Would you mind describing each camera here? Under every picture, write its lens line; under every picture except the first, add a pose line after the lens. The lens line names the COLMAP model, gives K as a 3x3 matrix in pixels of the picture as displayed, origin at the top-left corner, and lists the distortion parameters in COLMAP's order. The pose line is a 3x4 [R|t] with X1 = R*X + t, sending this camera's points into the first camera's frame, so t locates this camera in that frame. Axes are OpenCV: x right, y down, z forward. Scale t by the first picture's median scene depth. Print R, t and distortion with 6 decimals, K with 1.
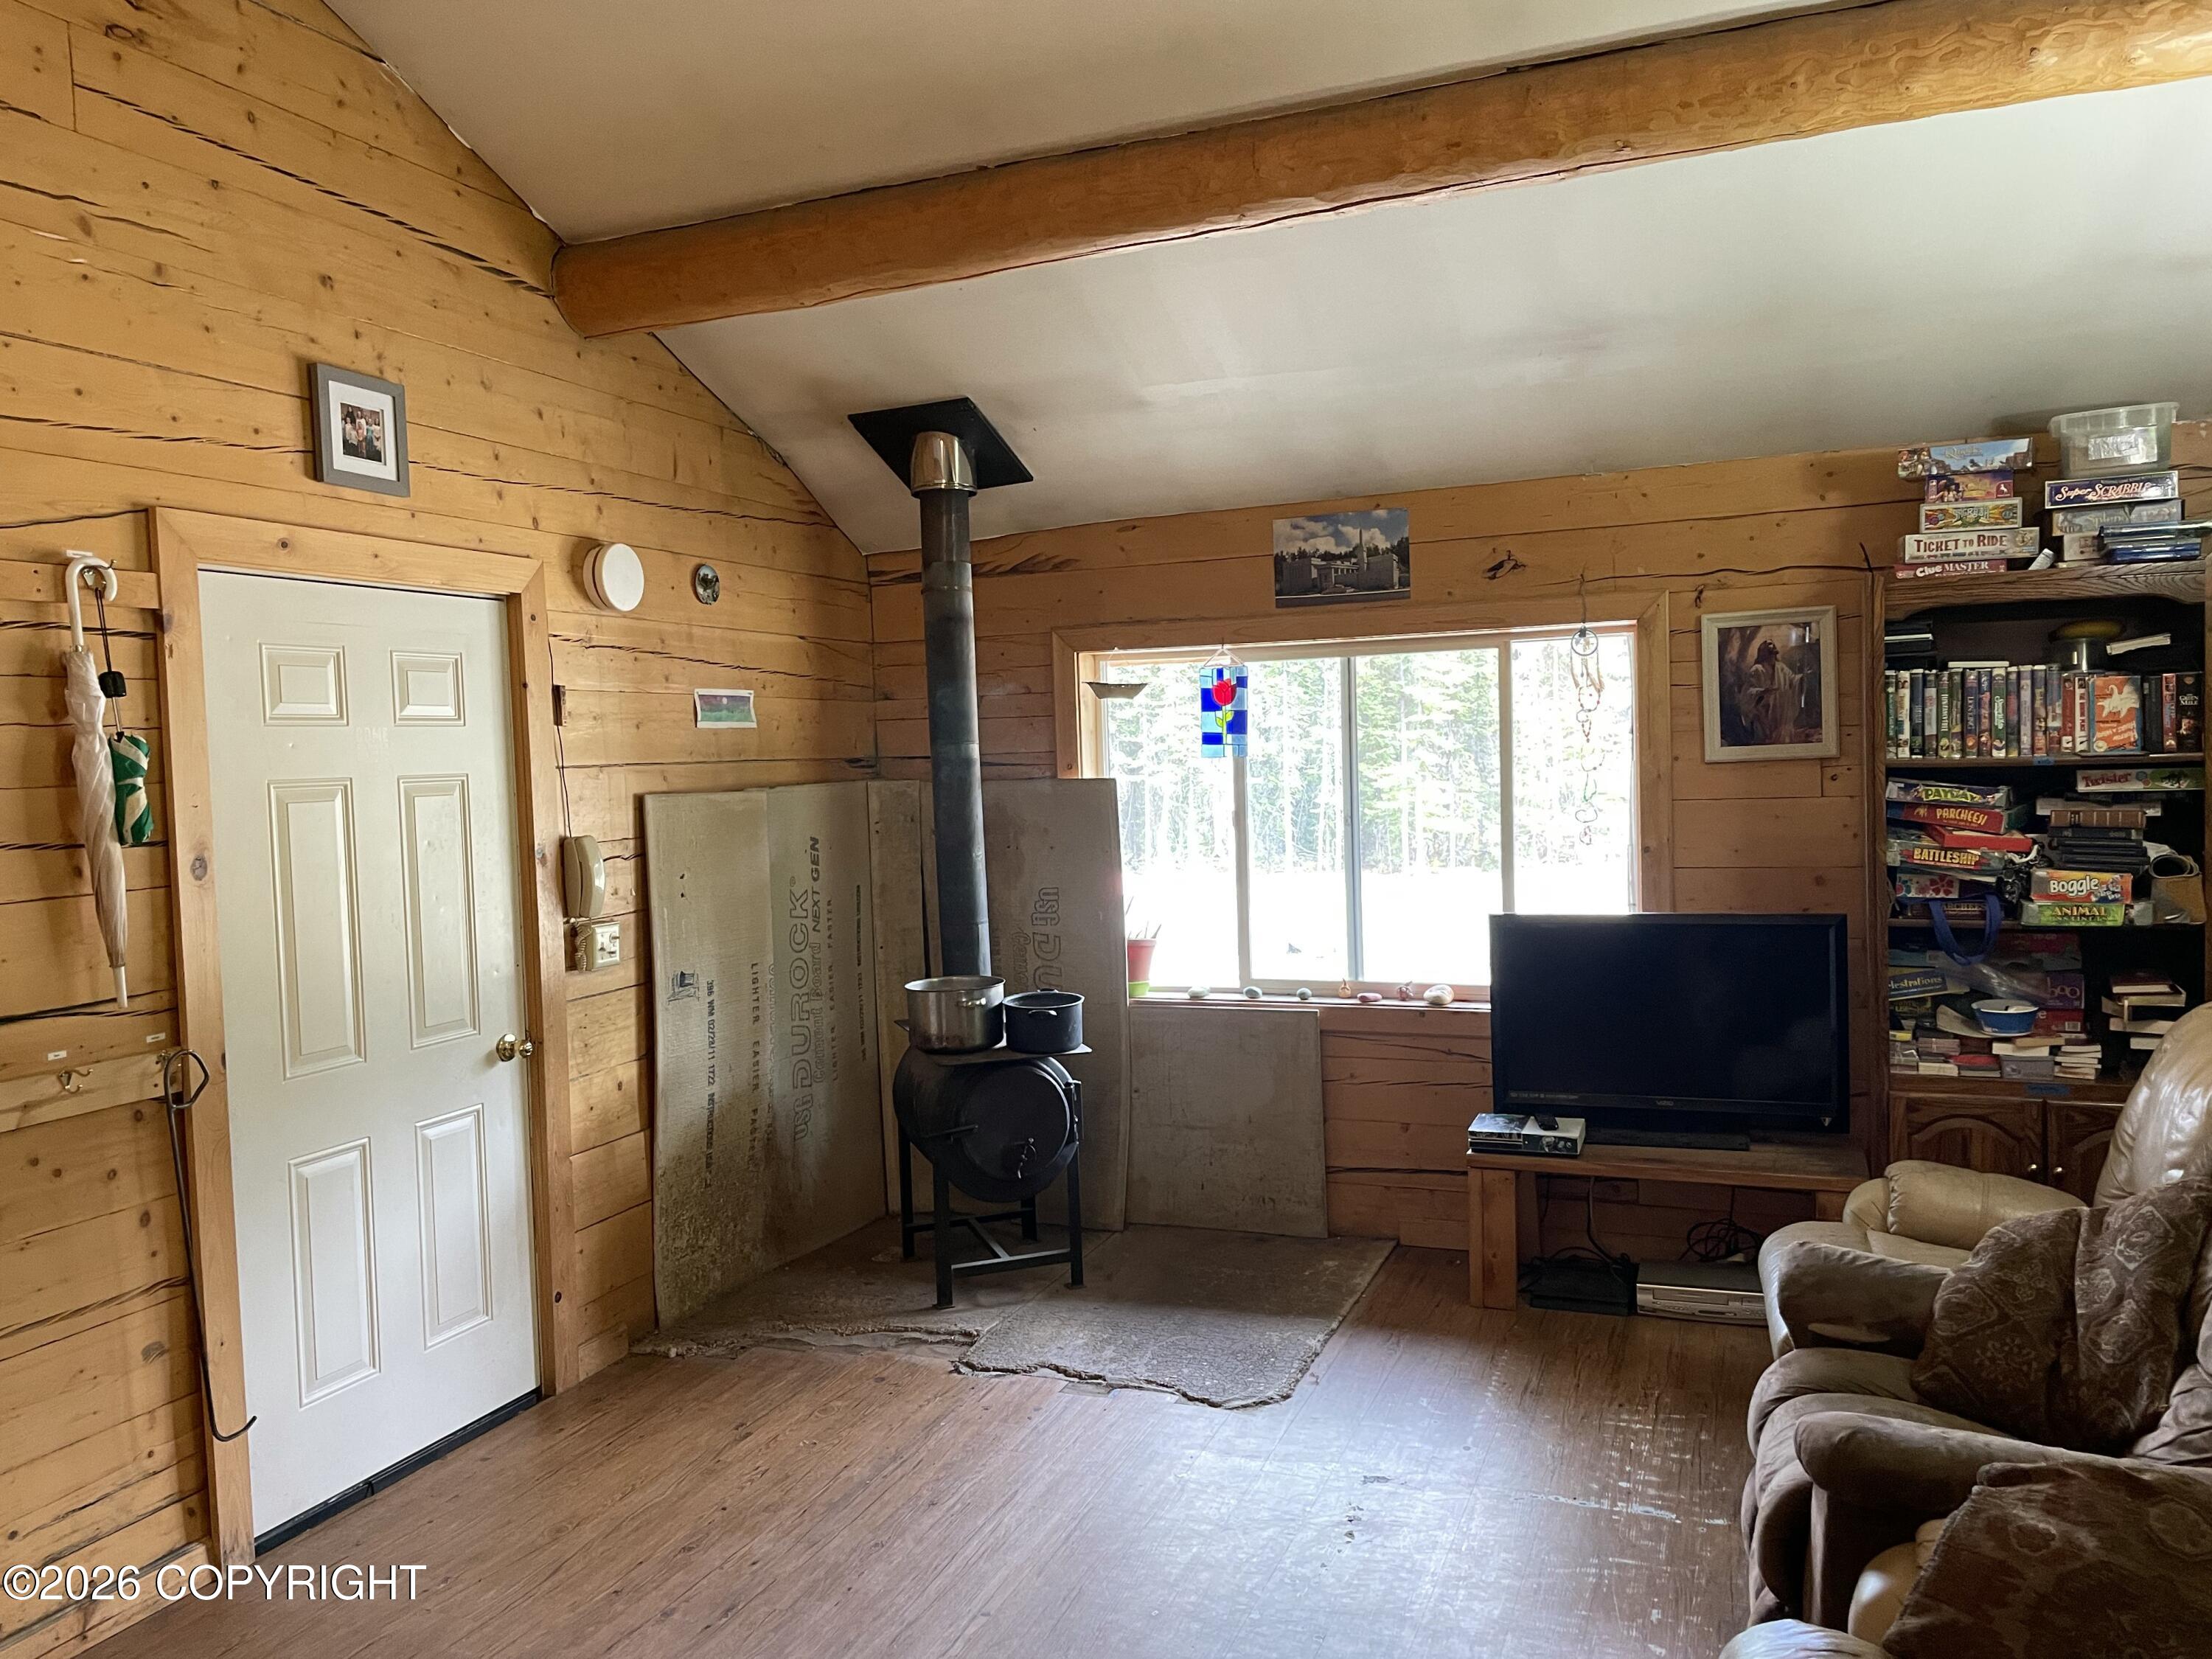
lens RADIAL K [[1669.7, 0, 1102.7], [0, 1669.7, 834.7], [0, 0, 1]] dist [0.100338, -0.137944]
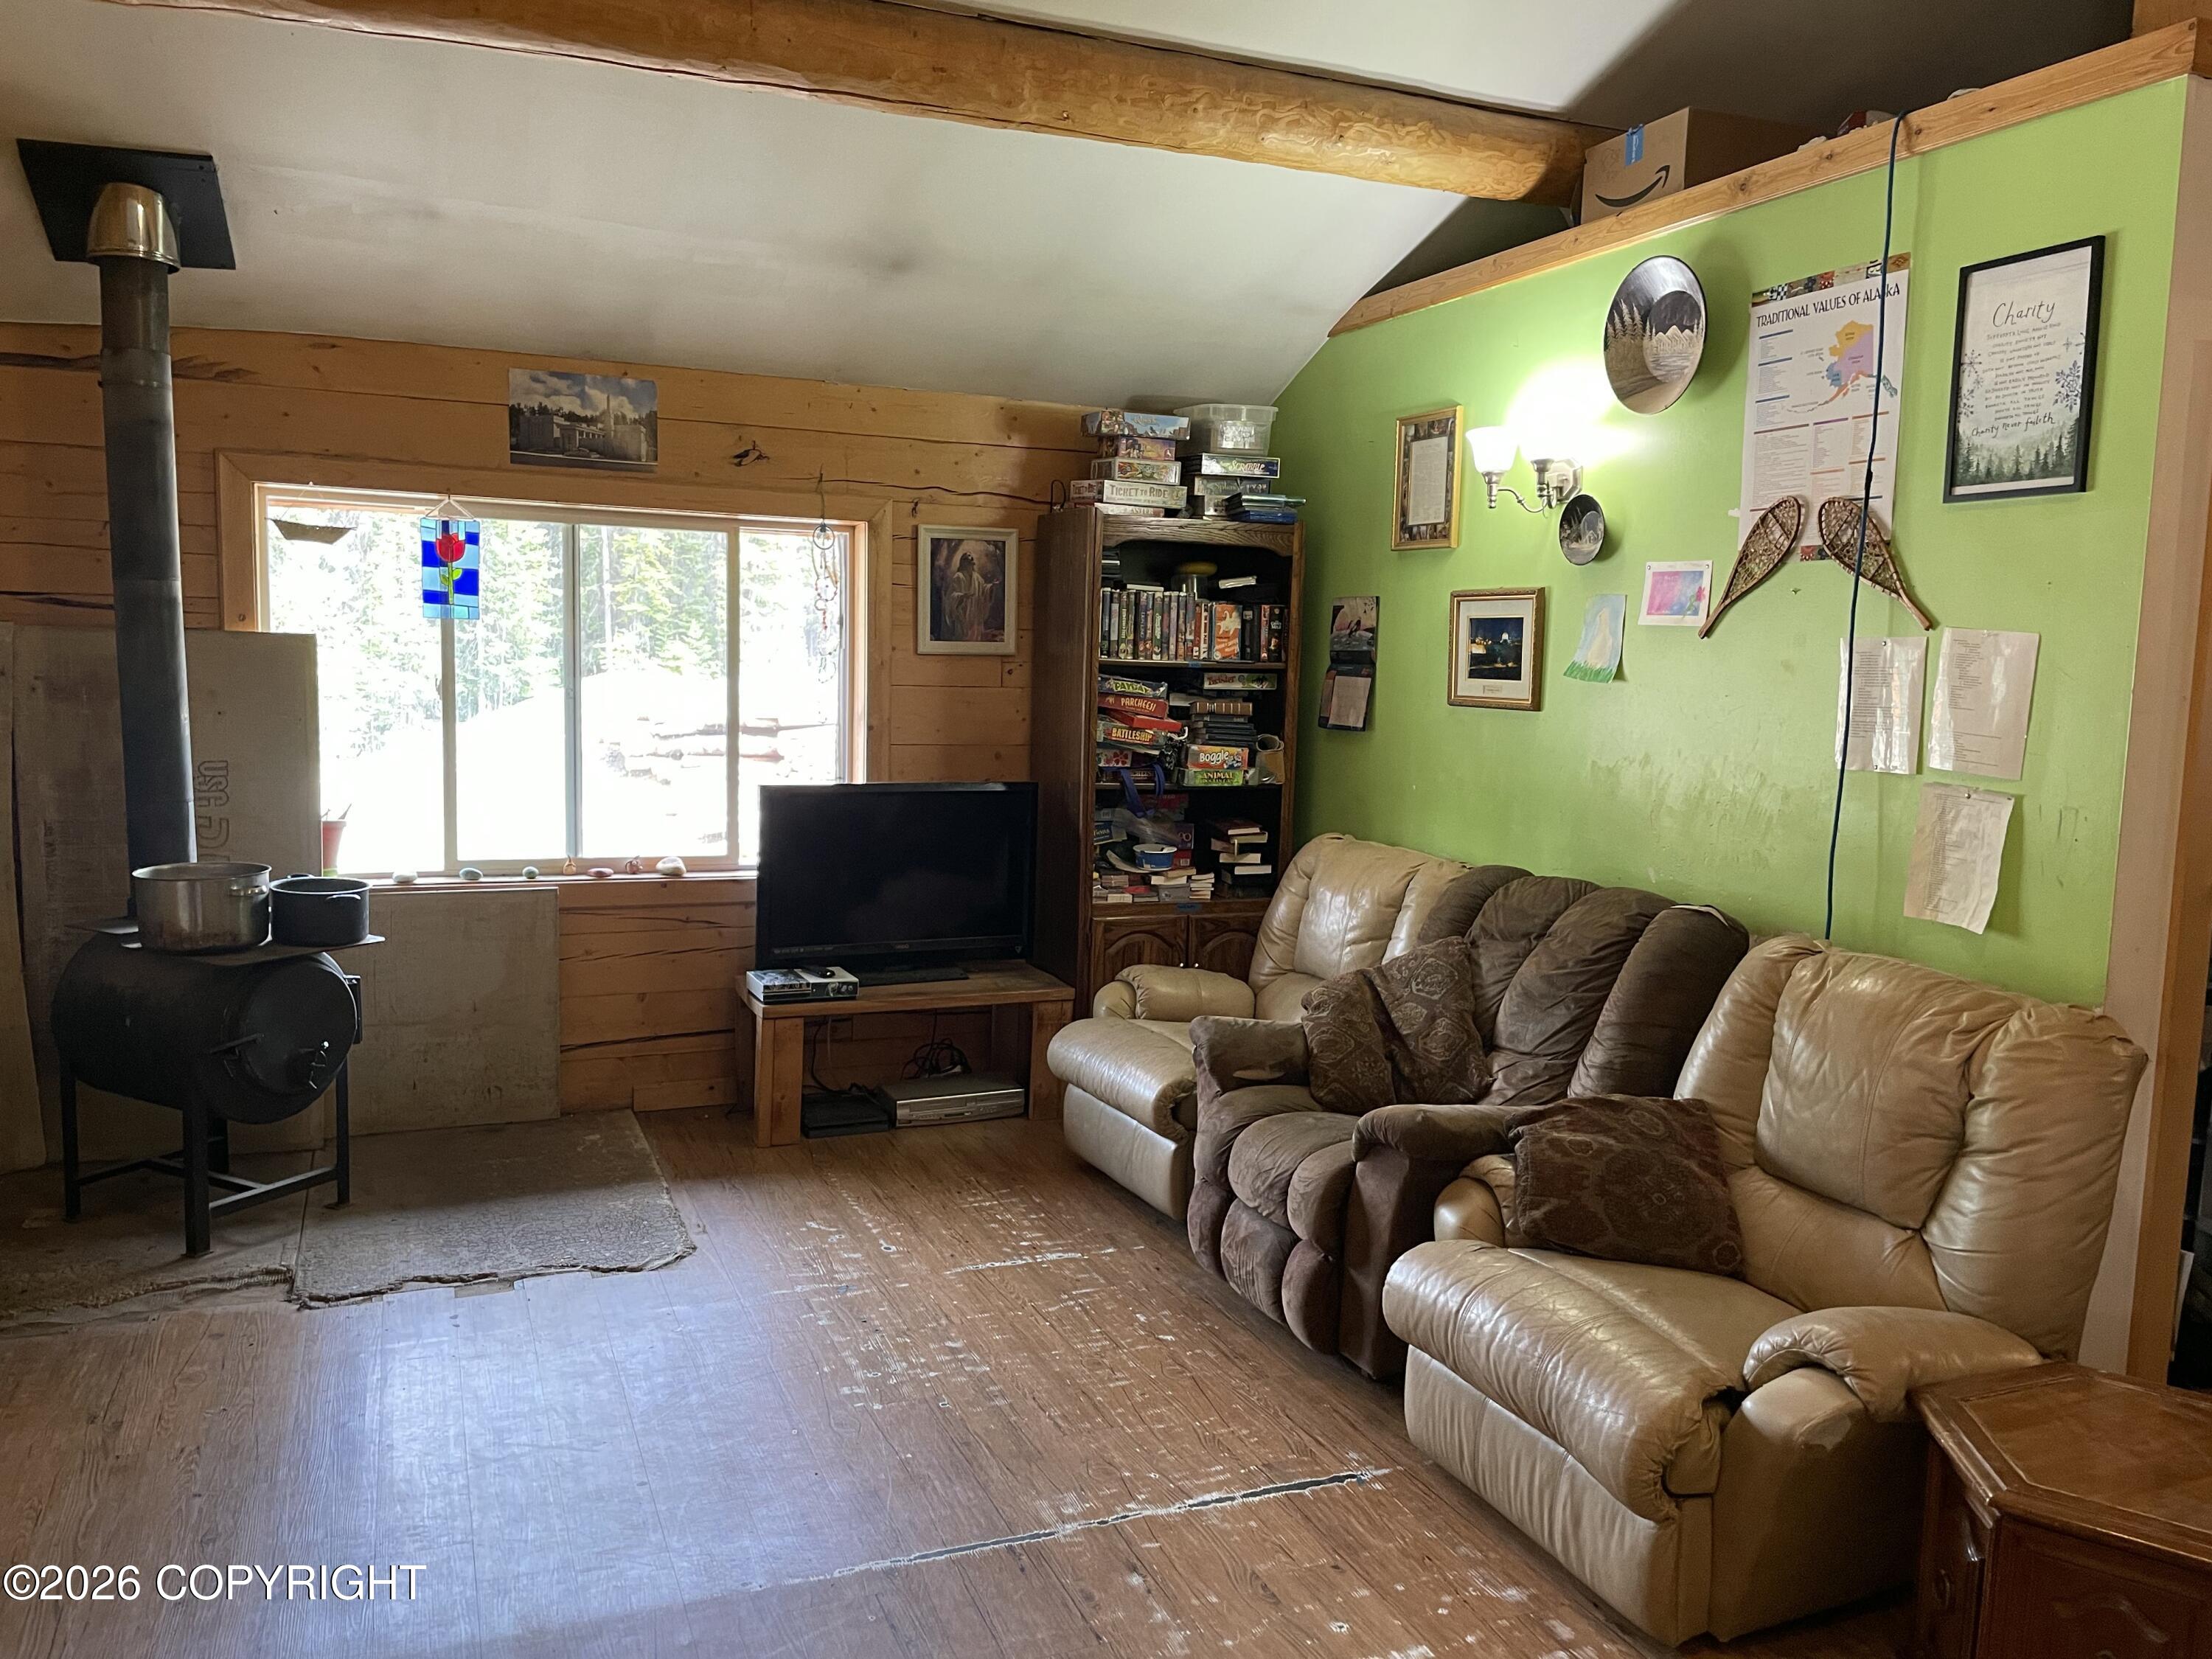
lens RADIAL K [[1665.4, 0, 1107.9], [0, 1665.4, 835.2], [0, 0, 1]] dist [0.106767, -0.146739]
pose [[0.709645, -0.024183, 0.704145, -0.373369], [-0.014852, 0.998675, 0.049267, 0.024270], [-0.704403, -0.045420, 0.708345, 0.093655]]
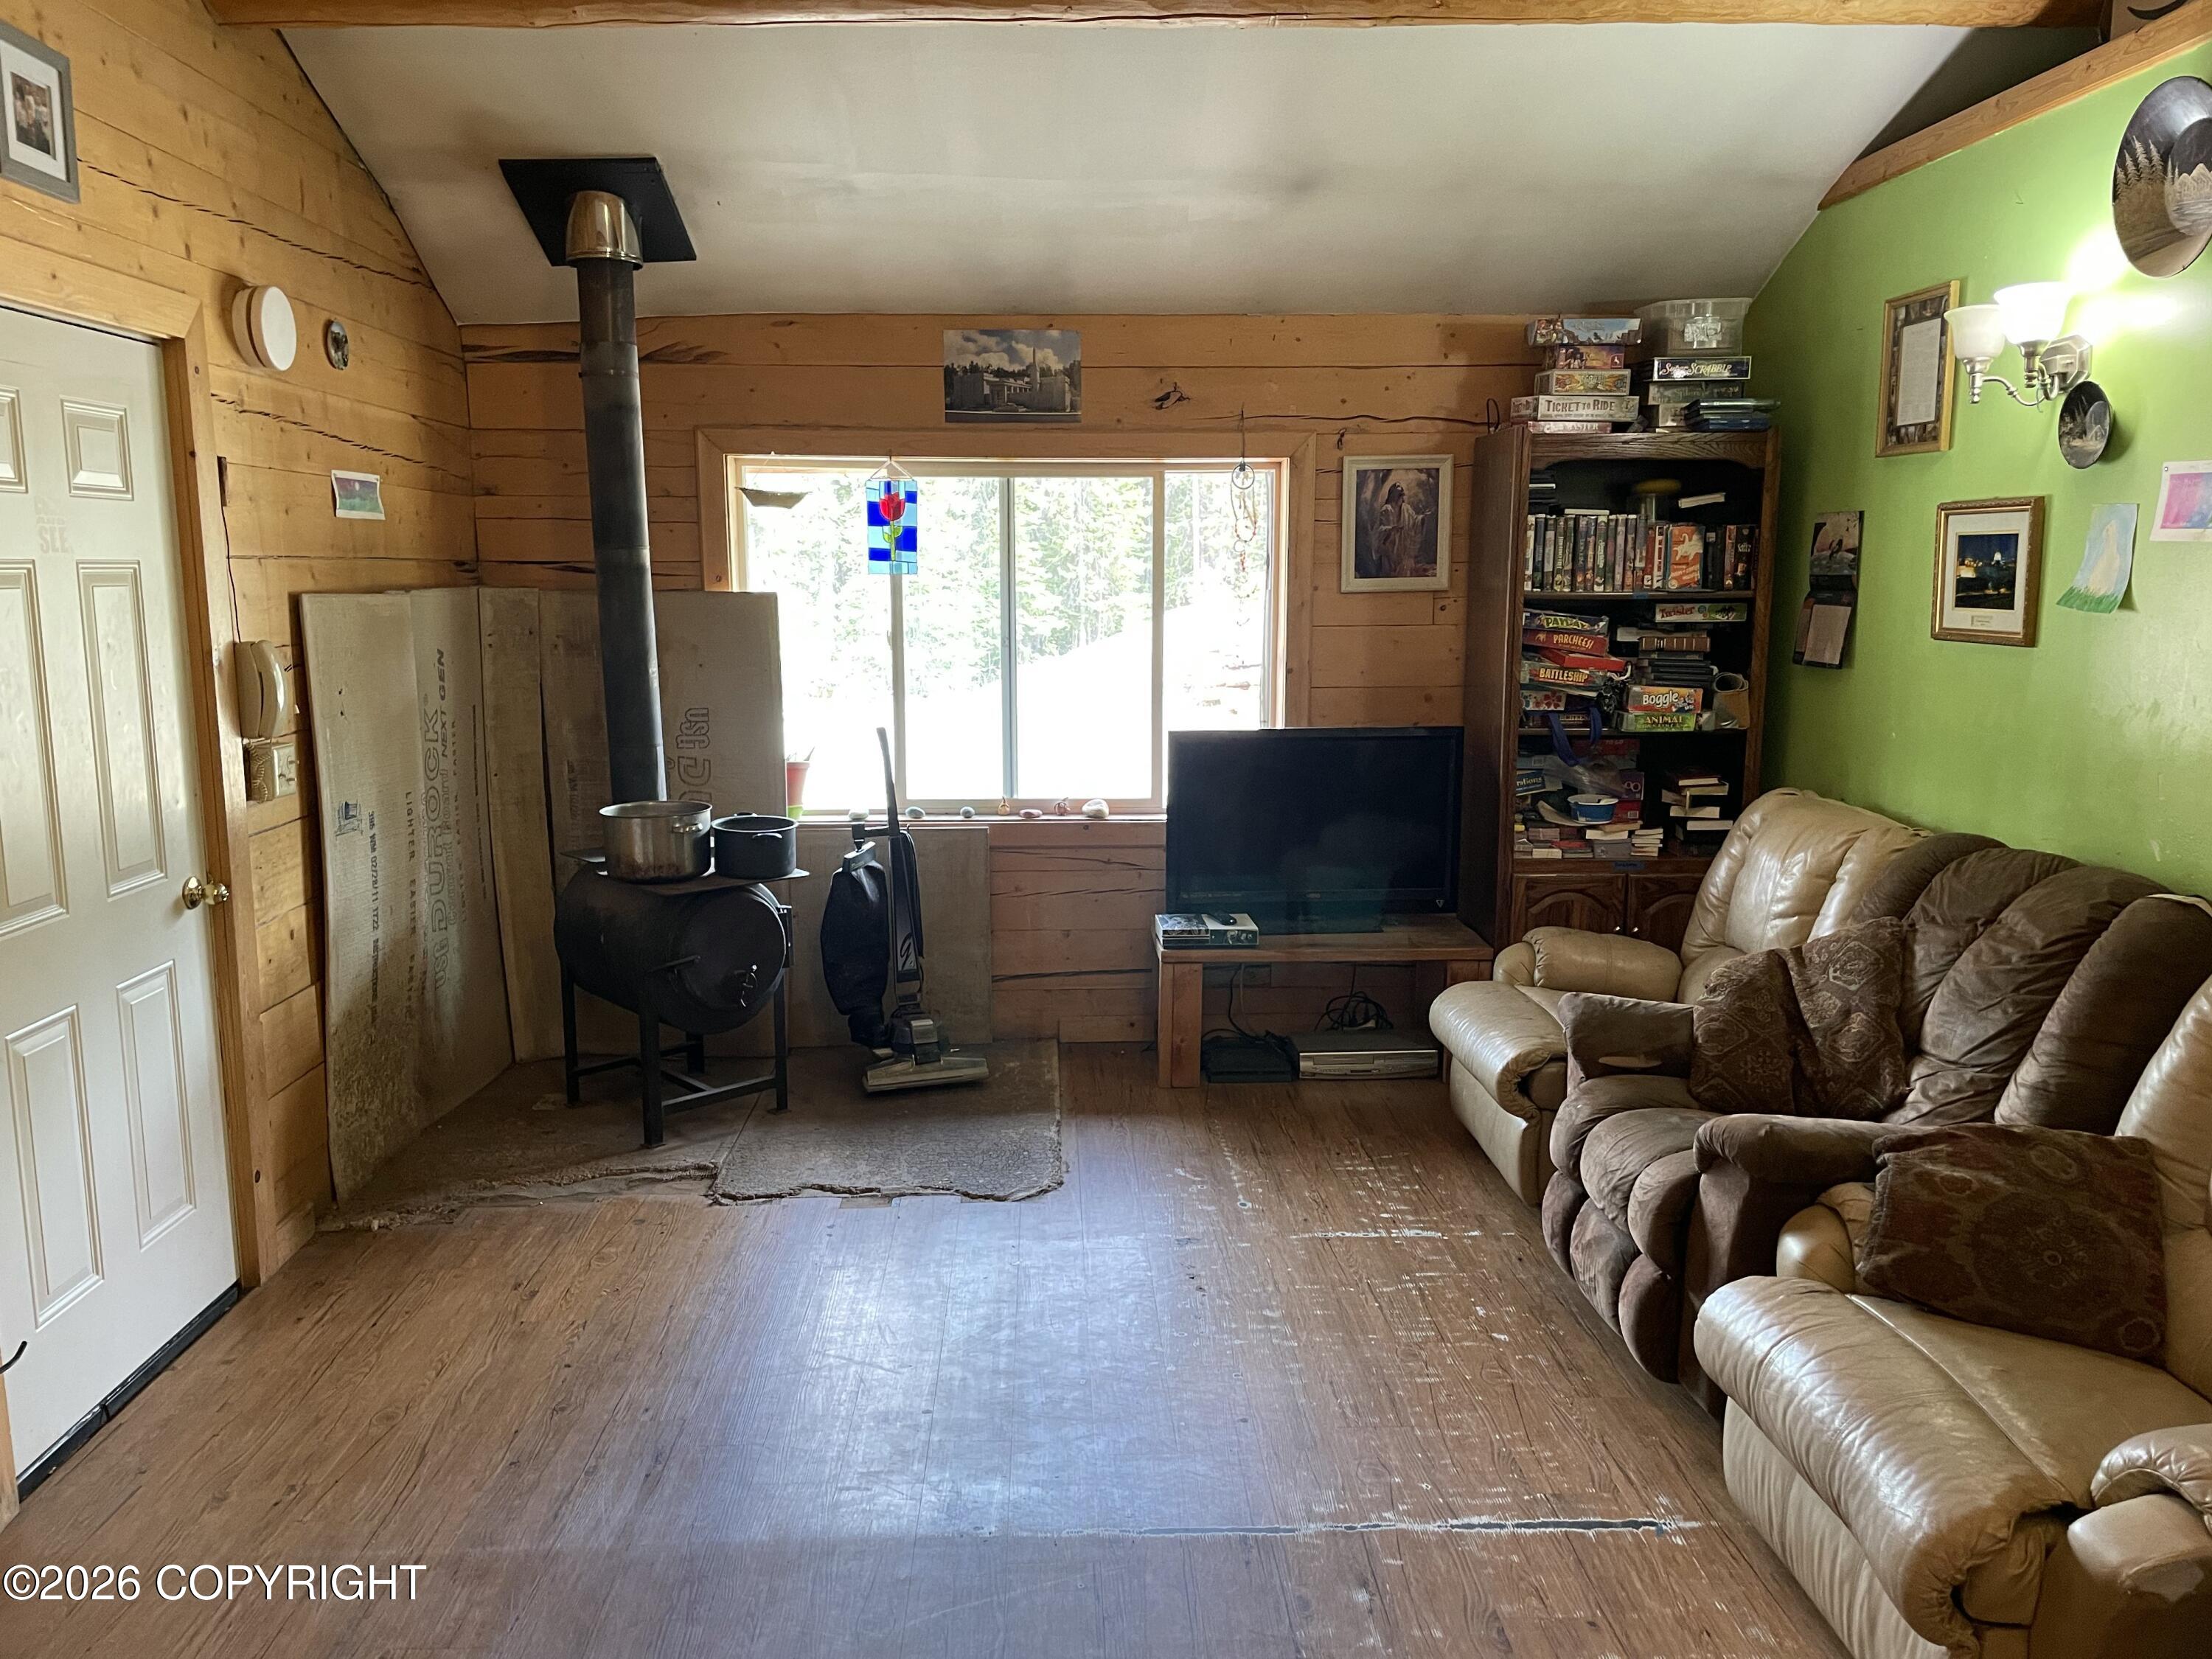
lens RADIAL K [[1668.3, 0, 1107.4], [0, 1668.3, 839.2], [0, 0, 1]] dist [0.096112, -0.127766]
pose [[0.911875, -0.034130, 0.409046, -0.250795], [-0.007701, 0.994939, 0.100182, 0.010369], [-0.410395, -0.094504, 0.906998, 0.046211]]
